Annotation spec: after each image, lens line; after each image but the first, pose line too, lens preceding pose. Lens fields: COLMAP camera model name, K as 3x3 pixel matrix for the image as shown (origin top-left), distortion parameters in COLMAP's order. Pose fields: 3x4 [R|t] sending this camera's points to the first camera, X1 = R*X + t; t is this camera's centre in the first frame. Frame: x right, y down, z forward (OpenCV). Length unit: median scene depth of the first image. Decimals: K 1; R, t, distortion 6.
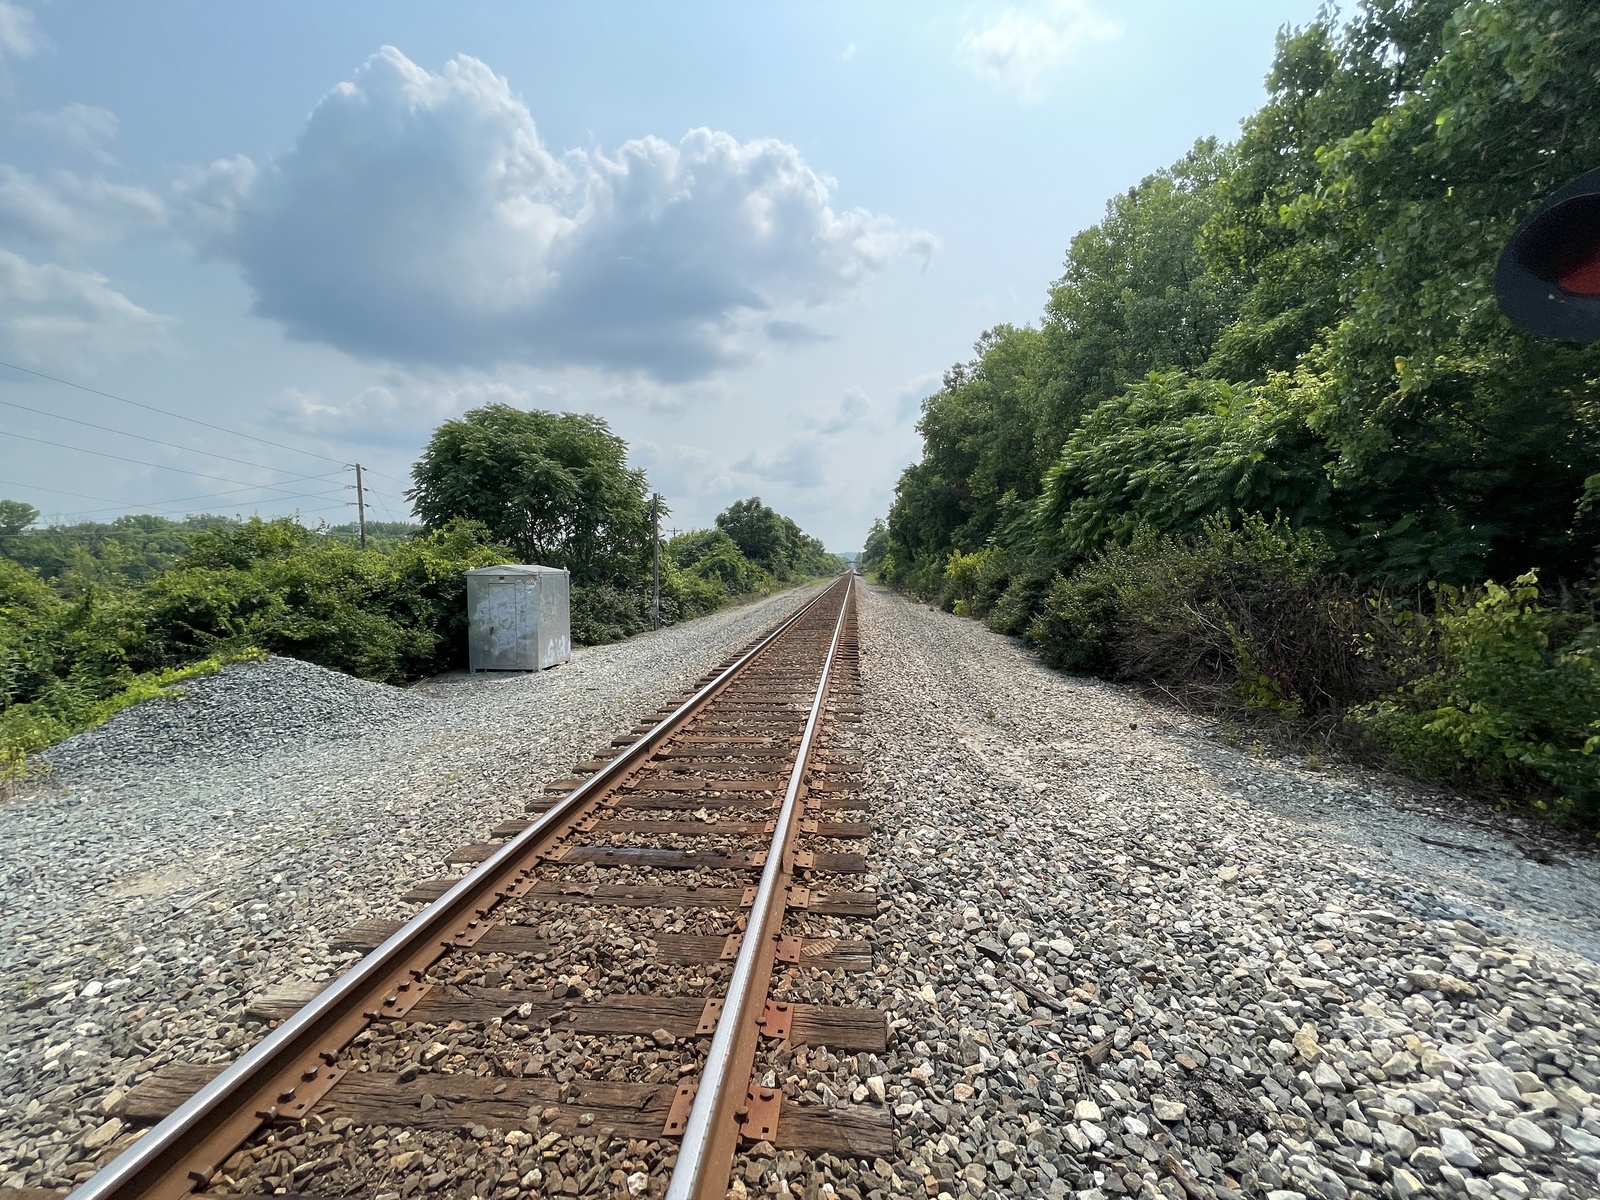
lens RADIAL K [[644.6, 0, 800.0], [0, 644.6, 600.0], [0, 0, 1]] dist [0.000011, -0.000106]
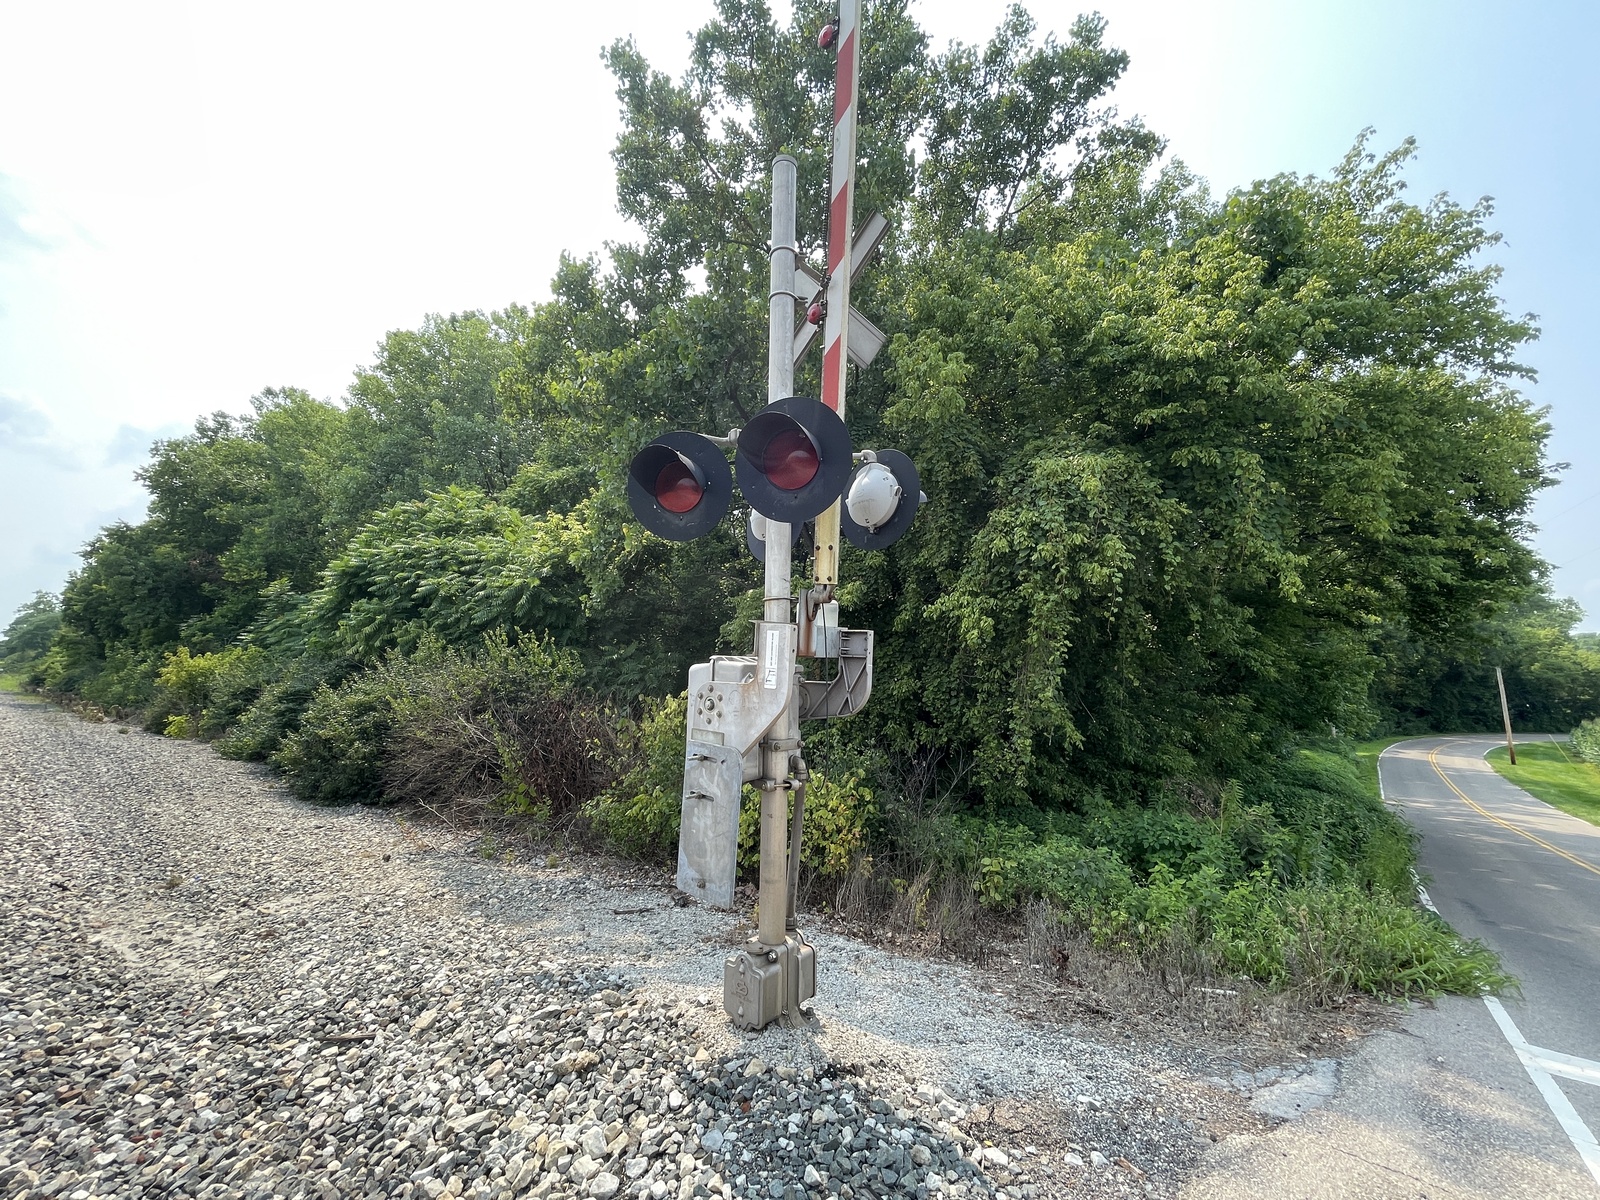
lens RADIAL K [[647.0, 0, 804.1], [0, 647.0, 598.0], [0, 0, 1]] dist [-0.004281, 0.000411]
pose [[0.554953, 0.119786, 0.823212, 0.051820], [0.019209, 0.987470, -0.156636, -0.009645], [-0.831660, 0.102739, 0.545698, -0.013471]]
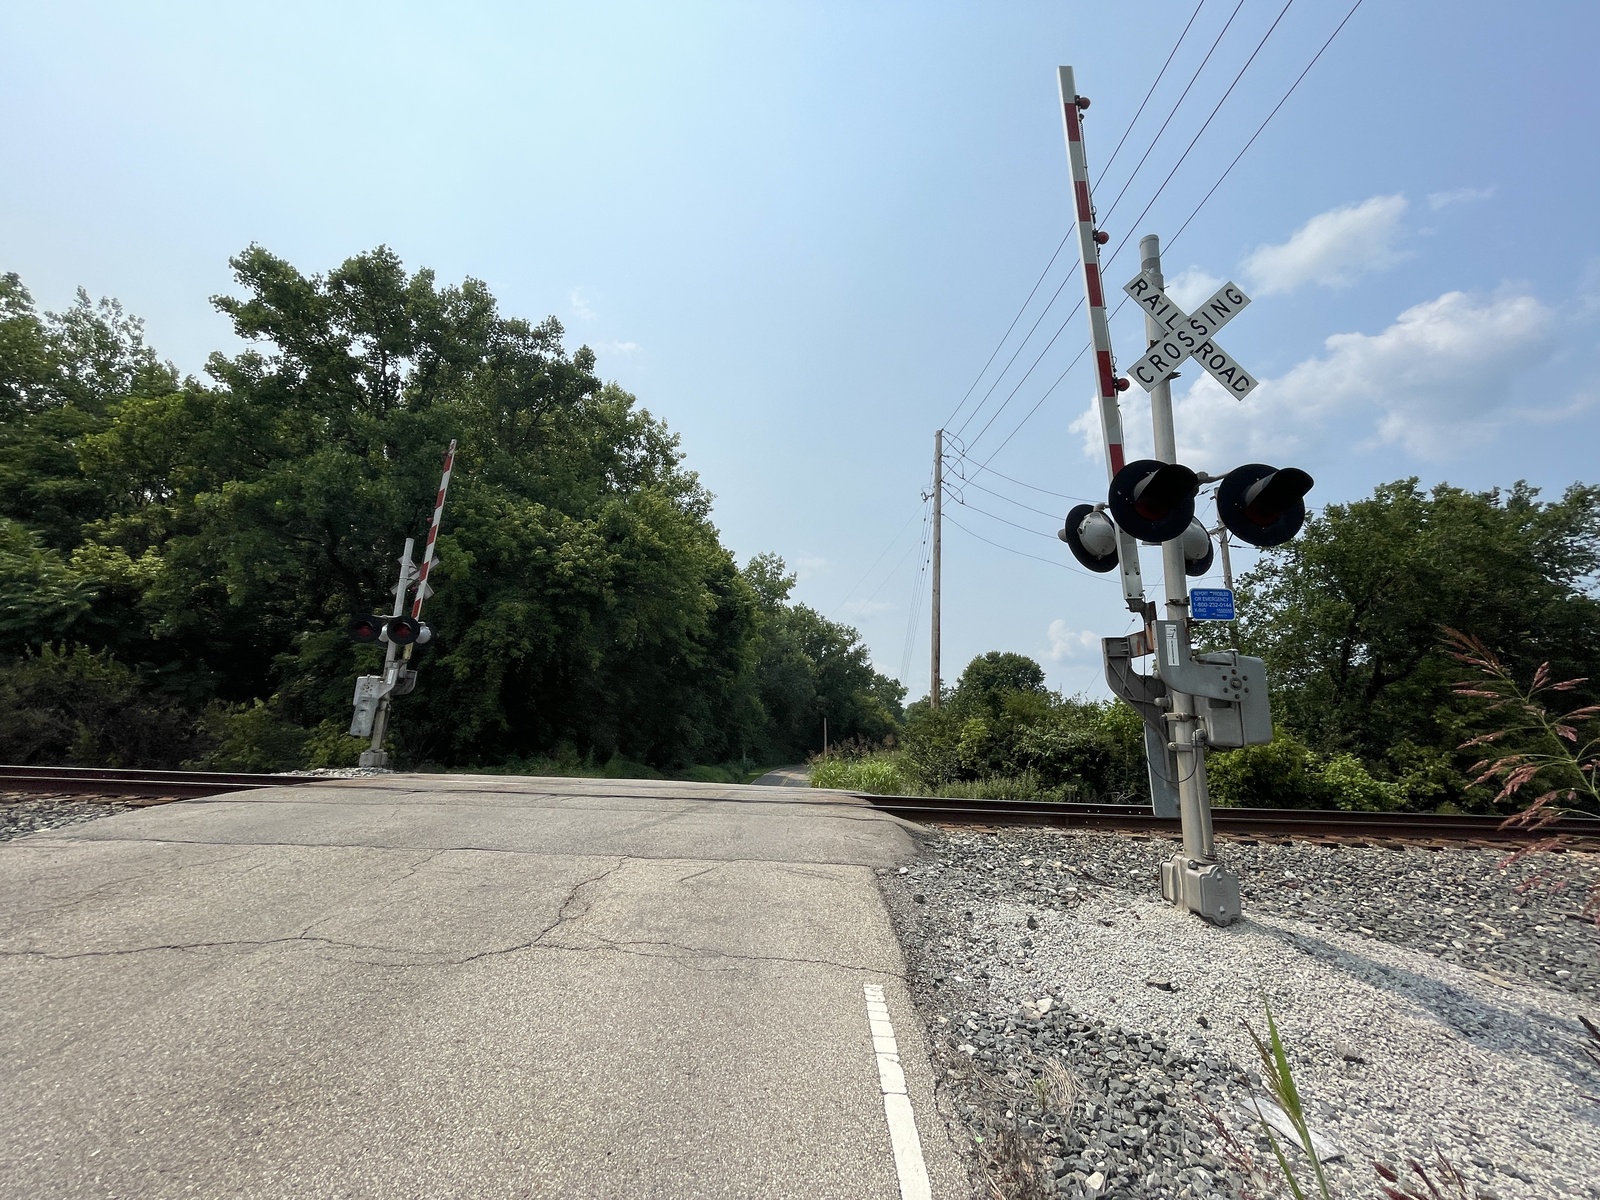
lens RADIAL K [[647.0, 0, 804.1], [0, 647.0, 598.0], [0, 0, 1]] dist [-0.004281, 0.000411]
pose [[-0.105988, 0.213130, 0.971258, -0.997502], [0.012403, 0.976967, -0.213029, 0.093930], [-0.994290, -0.010532, -0.106190, -0.479643]]
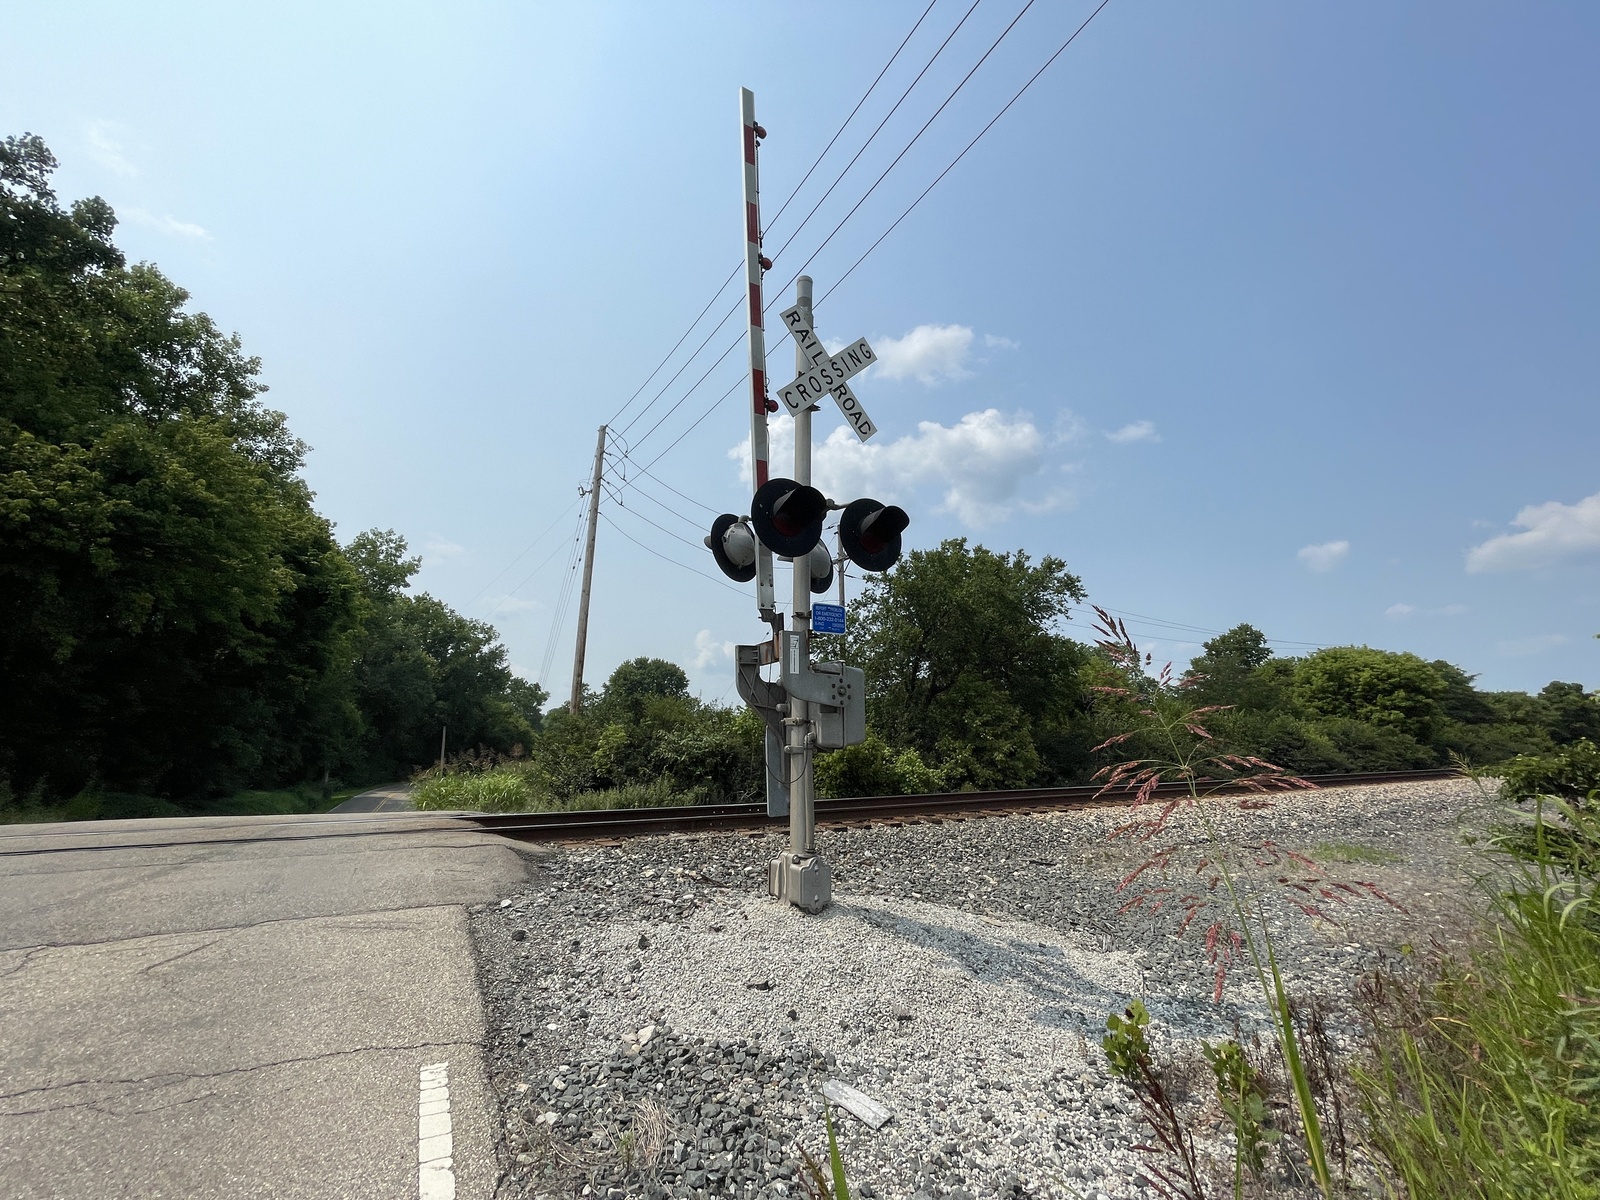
lens RADIAL K [[626.0, 0, 797.8], [0, 626.0, 595.2], [0, 0, 1]] dist [-0.003375, 0.000169]
pose [[-0.583739, 0.199620, 0.787020, -0.928101], [0.041441, 0.975368, -0.216655, 0.089690], [-0.810883, -0.093855, -0.577633, -0.534775]]
